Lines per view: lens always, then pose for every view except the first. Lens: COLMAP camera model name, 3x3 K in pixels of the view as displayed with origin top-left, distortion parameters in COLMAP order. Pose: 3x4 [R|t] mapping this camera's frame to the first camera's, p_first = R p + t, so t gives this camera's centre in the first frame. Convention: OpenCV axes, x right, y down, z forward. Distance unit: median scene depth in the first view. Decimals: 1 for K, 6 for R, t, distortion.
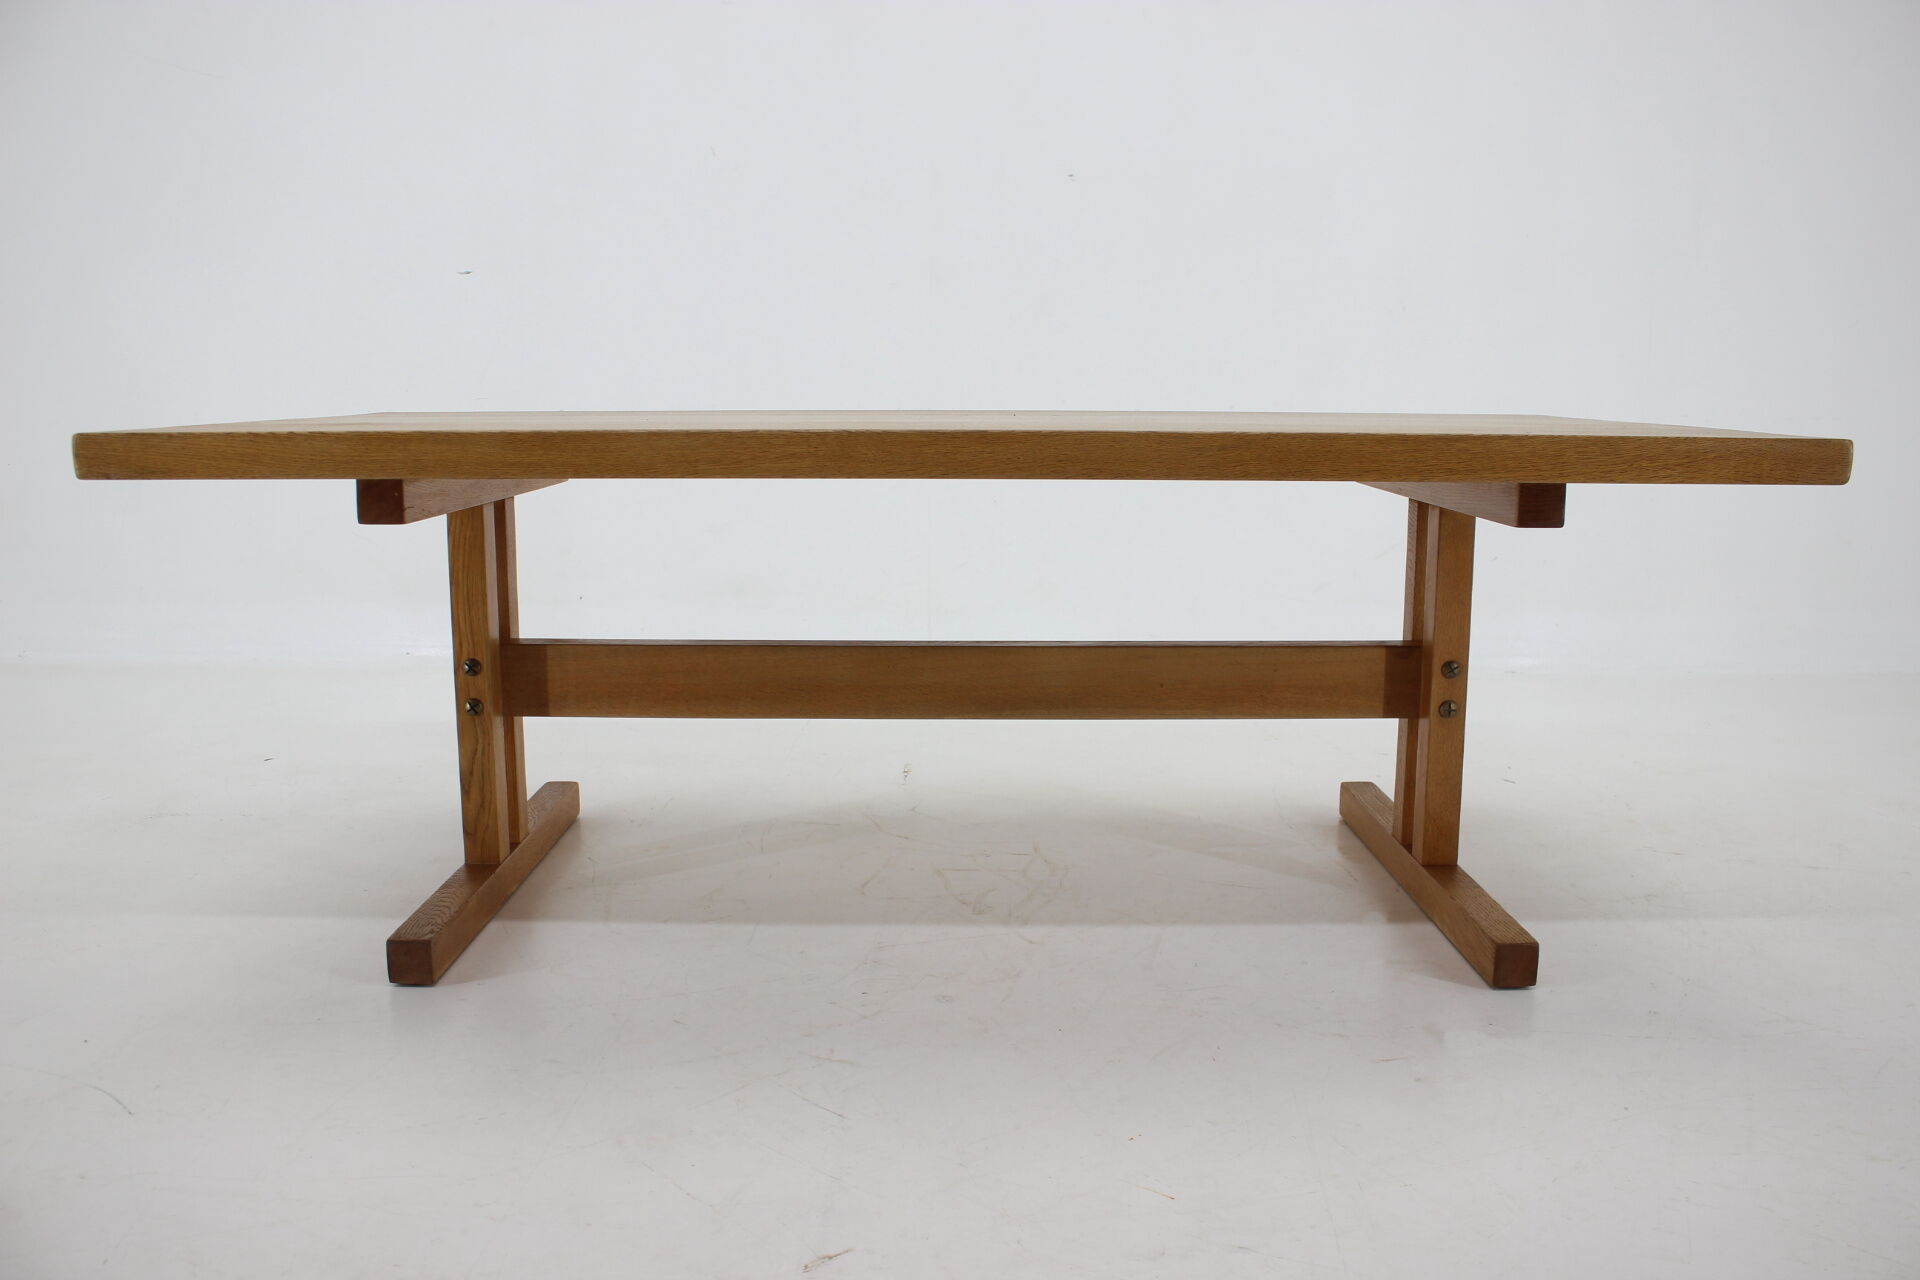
lens RADIAL K [[1618.5, 0, 952.3], [0, 1618.5, 655.8], [0, 0, 1]] dist [-0.147537, 0.114912]
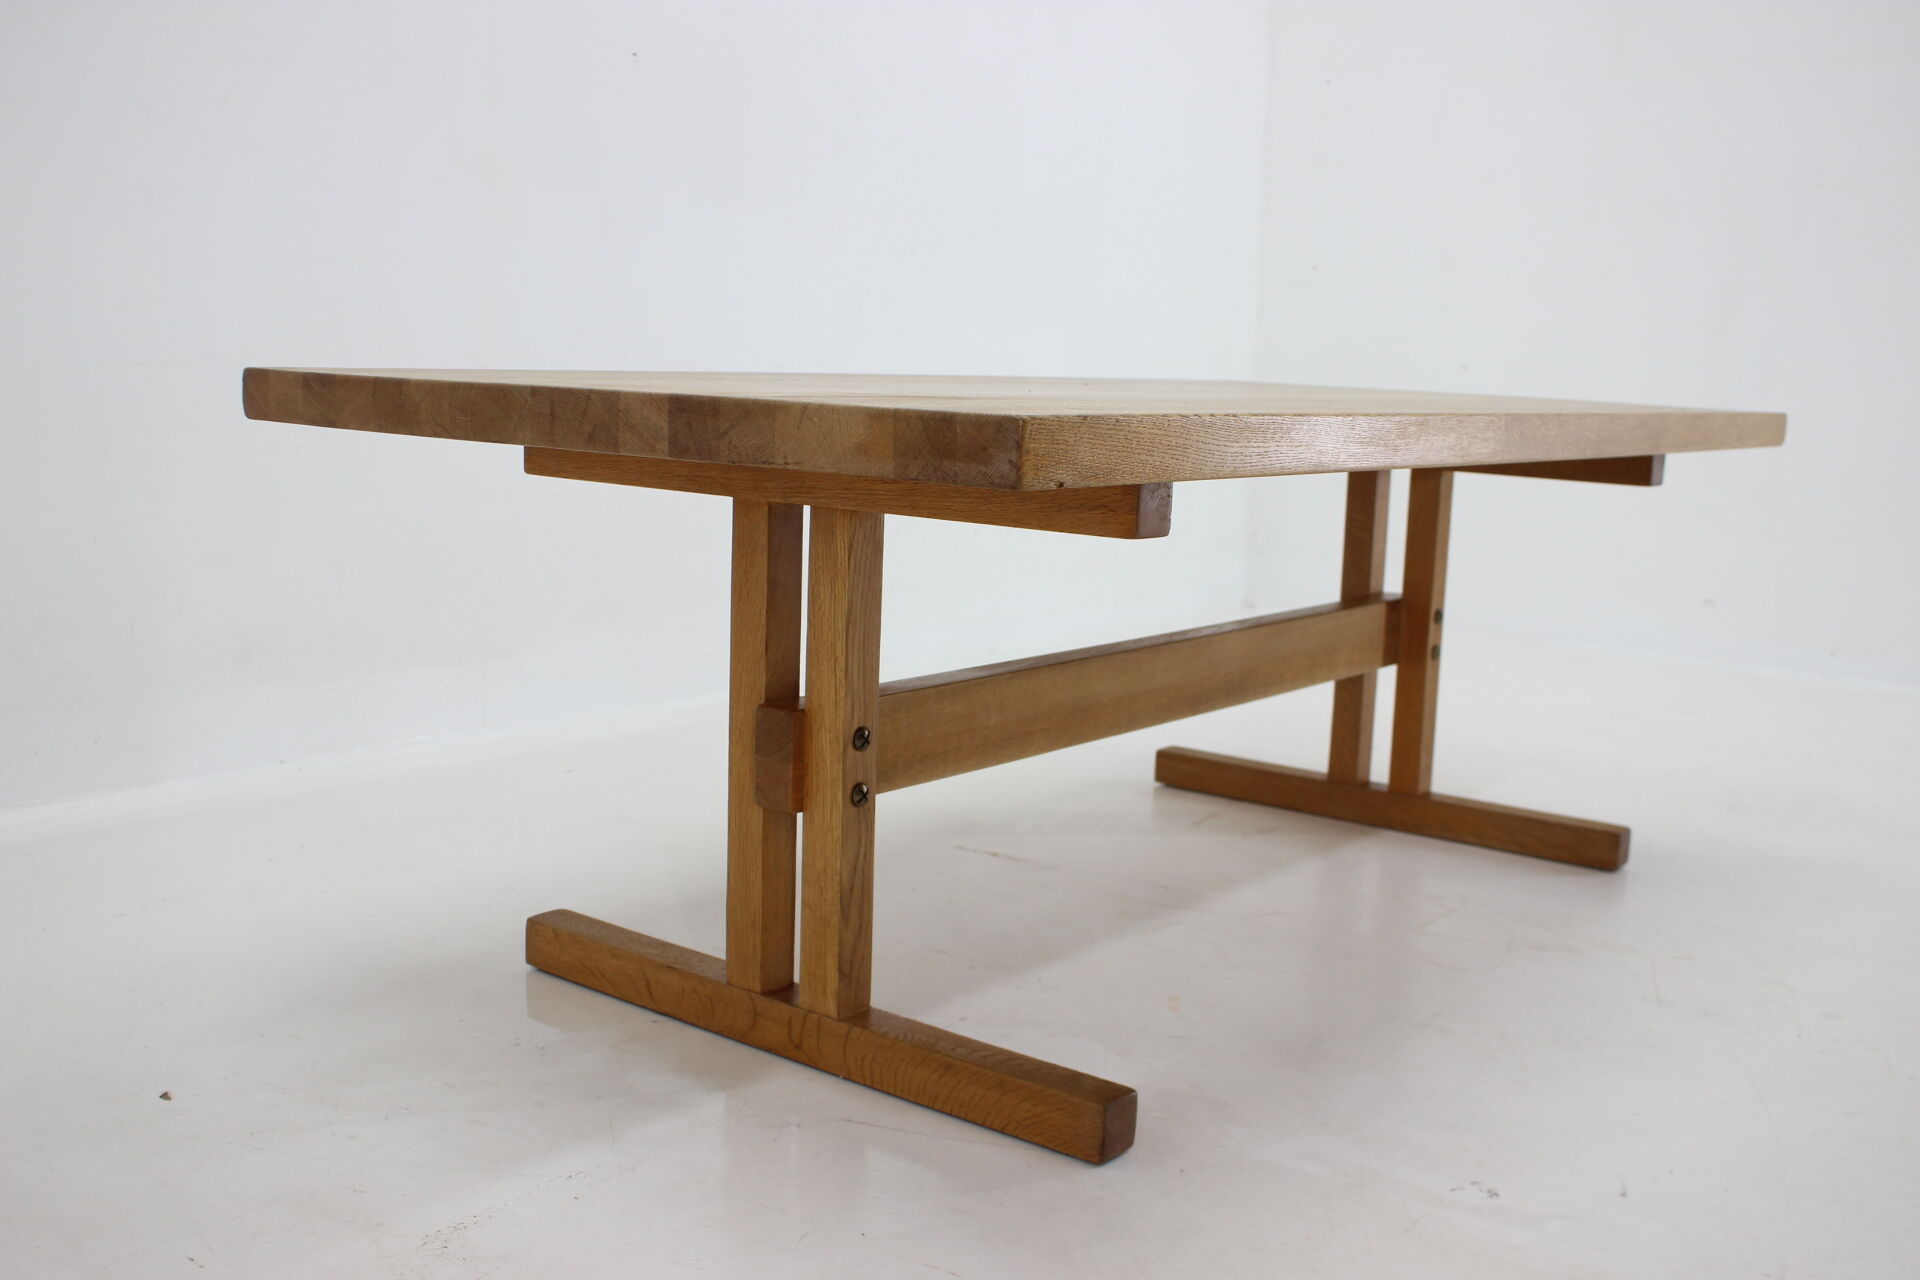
lens RADIAL K [[1925.8, 0, 969.0], [0, 1925.8, 653.4], [0, 0, 1]] dist [-0.100543, 0.000000]
pose [[0.610968, -0.105728, 0.784564, -1.009374], [0.097352, 0.993554, 0.058080, -0.081077], [-0.785647, 0.040894, 0.617322, 0.469391]]
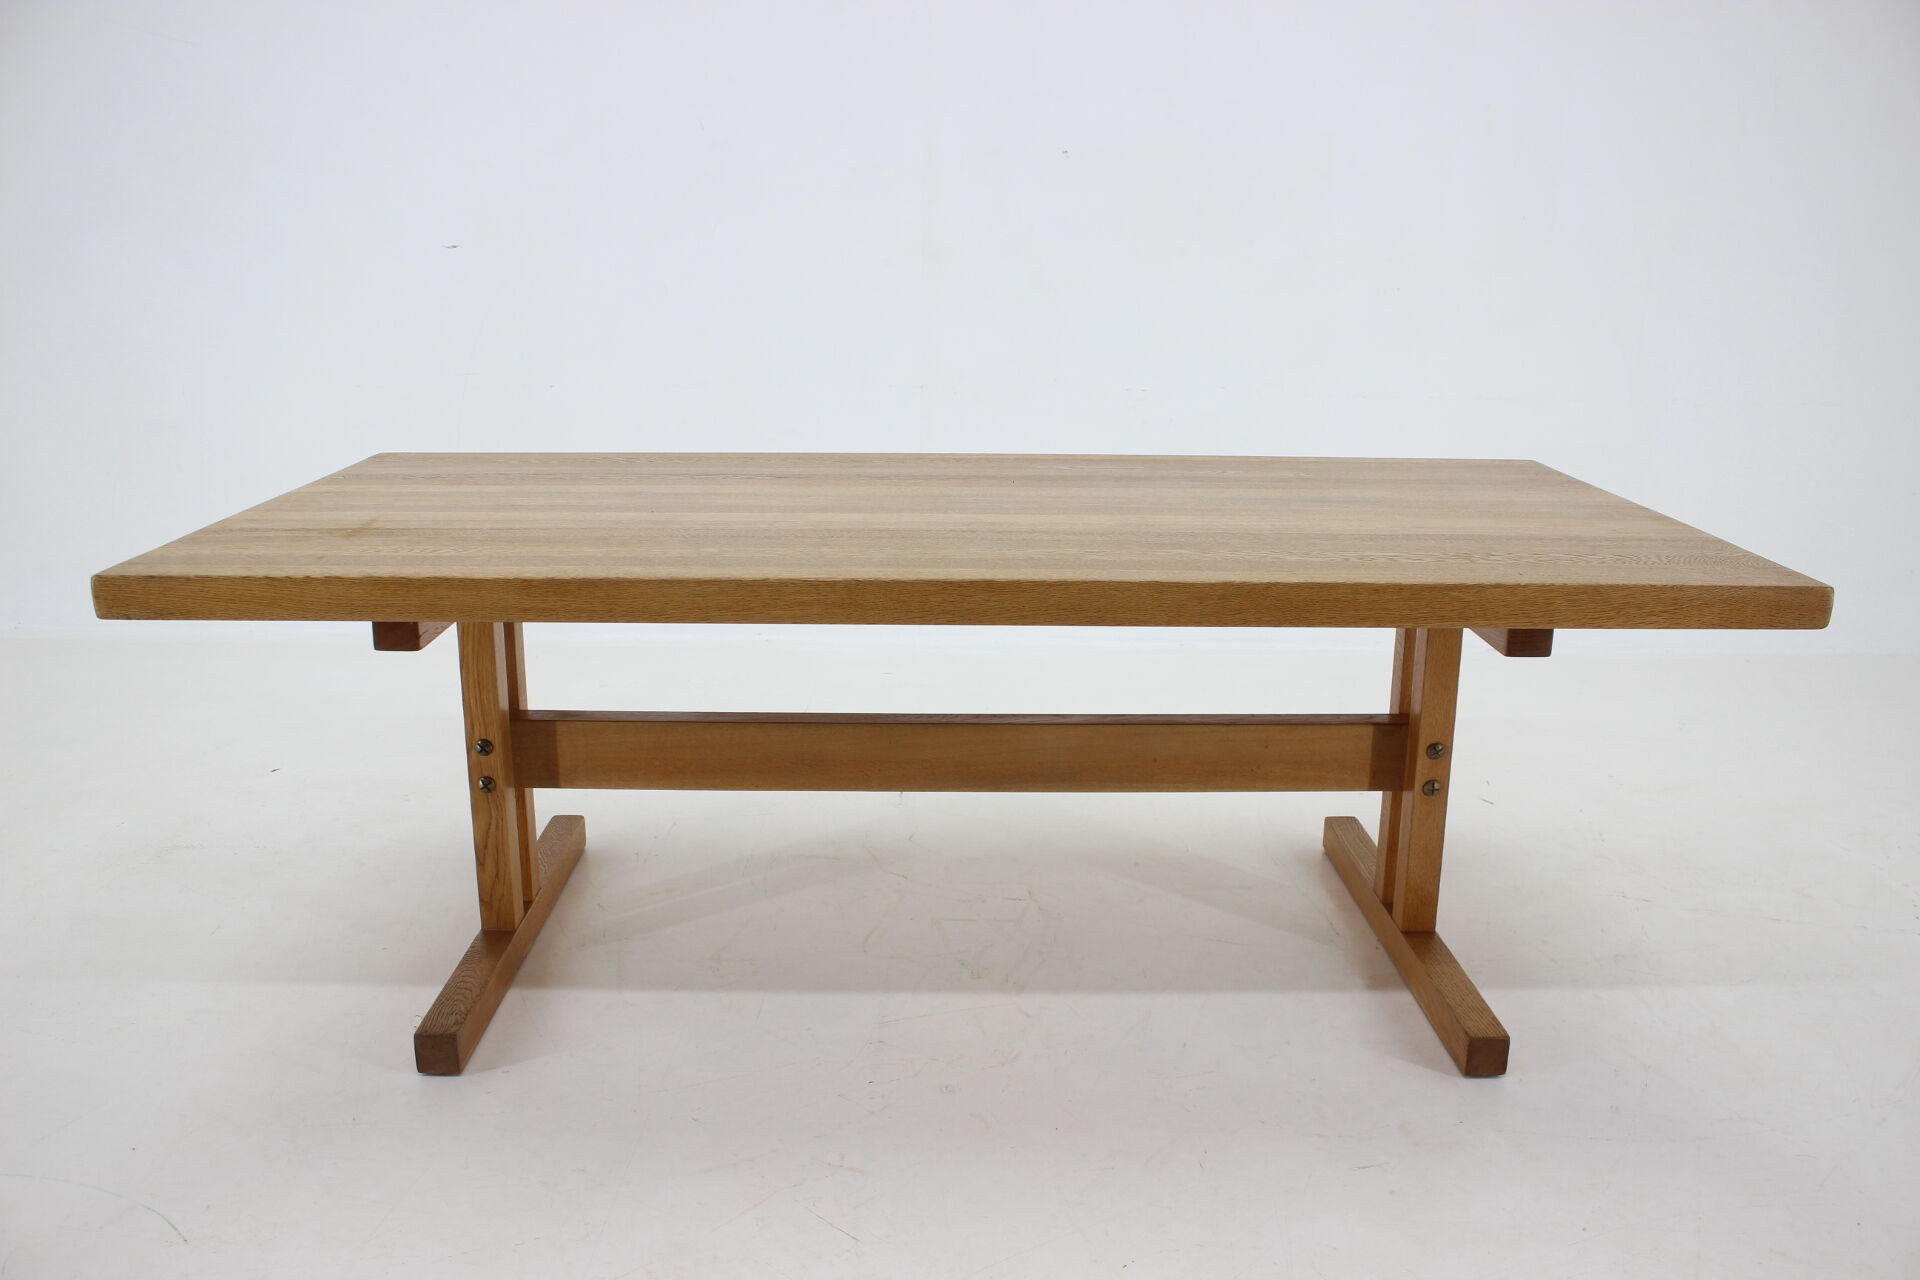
lens RADIAL K [[1618.5, 0, 951.9], [0, 1618.5, 660.5], [0, 0, 1]] dist [-0.147537, 0.114912]
pose [[0.999920, 0.002346, 0.012428, -0.014518], [-0.003533, 0.995338, 0.096385, -0.159558], [-0.012144, -0.096421, 0.995267, -0.019928]]
